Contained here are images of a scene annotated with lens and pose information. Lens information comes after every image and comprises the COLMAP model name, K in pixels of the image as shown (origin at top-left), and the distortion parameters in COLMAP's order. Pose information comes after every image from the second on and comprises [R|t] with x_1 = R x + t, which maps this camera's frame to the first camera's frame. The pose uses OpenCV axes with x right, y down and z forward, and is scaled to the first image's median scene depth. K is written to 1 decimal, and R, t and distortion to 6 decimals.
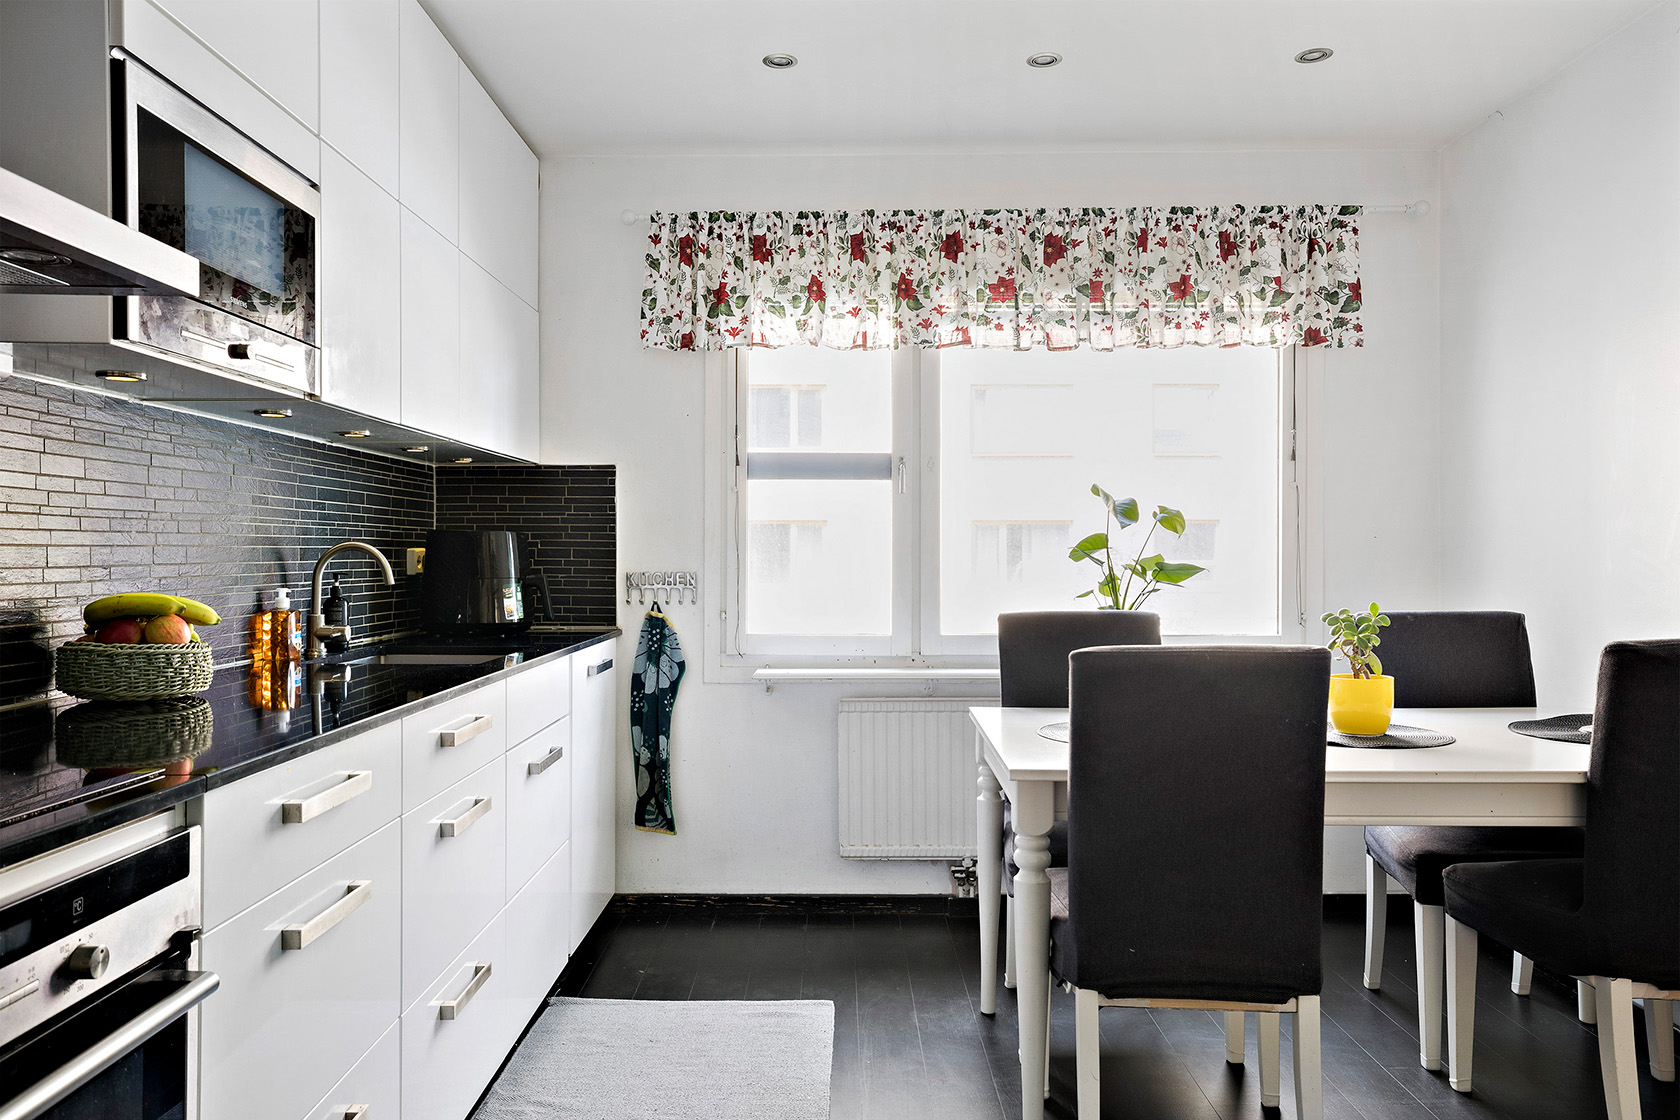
lens RADIAL K [[1218.7, 0, 838.0], [0, 1218.7, 553.2], [0, 0, 1]] dist [0.039721, 0.010574]
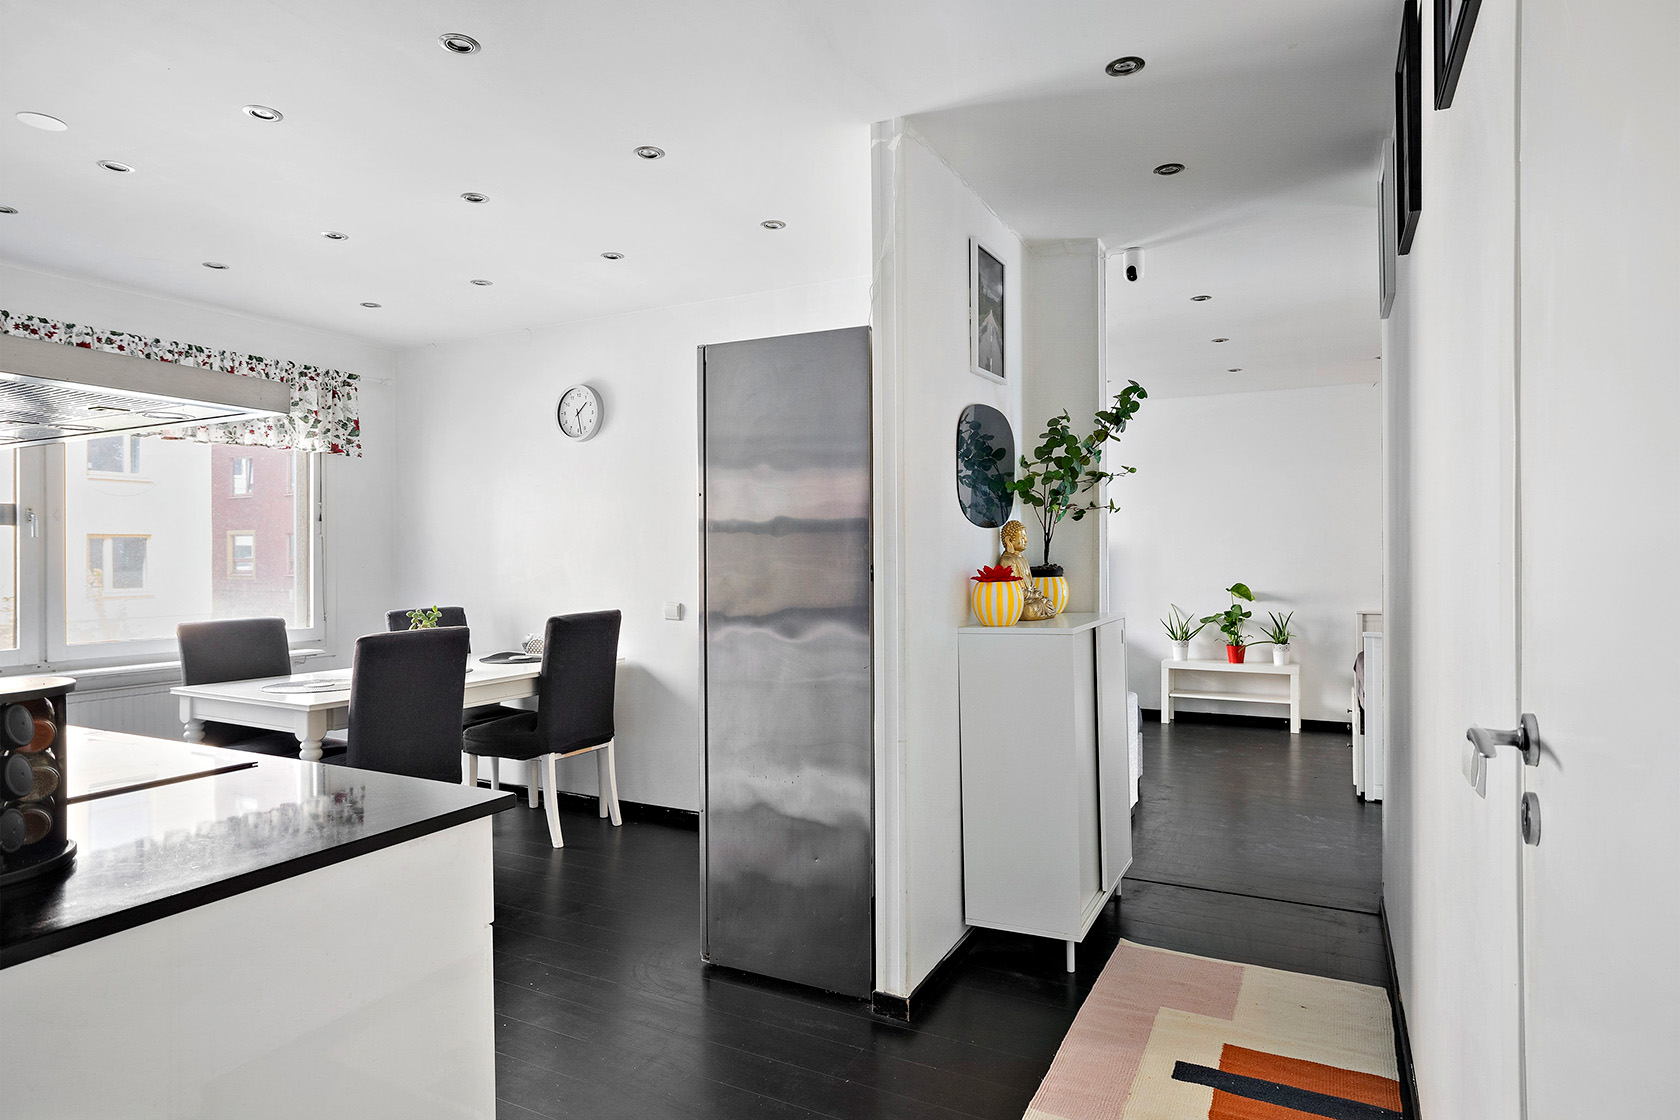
lens RADIAL K [[915.5, 0, 838.7], [0, 915.5, 563.0], [0, 0, 1]] dist [0.000785, 0.000040]
pose [[0.470862, -0.003176, 0.882201, -0.395471], [0.001964, 0.999995, 0.002552, -0.022141], [-0.882205, 0.000531, 0.470866, -0.196700]]
